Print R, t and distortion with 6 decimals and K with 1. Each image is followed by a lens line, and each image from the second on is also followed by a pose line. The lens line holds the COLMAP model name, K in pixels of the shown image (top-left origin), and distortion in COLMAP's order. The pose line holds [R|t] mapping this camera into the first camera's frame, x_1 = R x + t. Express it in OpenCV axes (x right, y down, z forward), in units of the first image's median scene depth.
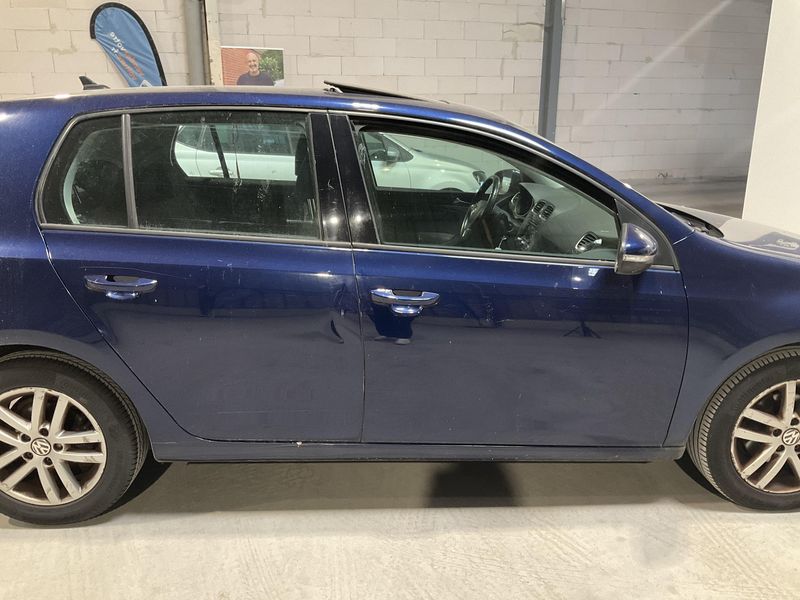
lens RADIAL K [[656.2, 0, 398.3], [0, 656.2, 305.9], [0, 0, 1]] dist [0.033489, -0.071830]
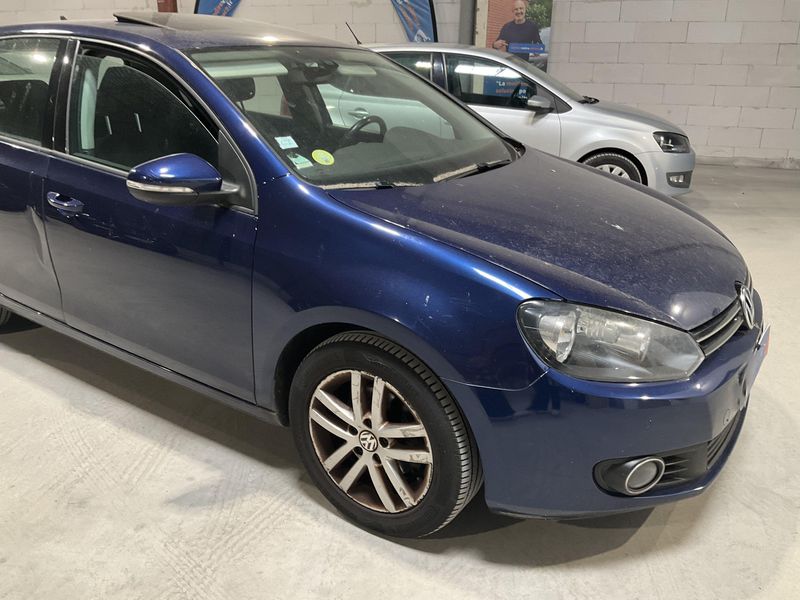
lens RADIAL K [[656.2, 0, 404.3], [0, 656.2, 296.4], [0, 0, 1]] dist [0.033489, -0.071830]
pose [[0.810588, 0.206301, -0.548076, 1.048546], [-0.180321, 0.978350, 0.101571, -0.069220], [0.557164, 0.016497, 0.830239, 0.342207]]
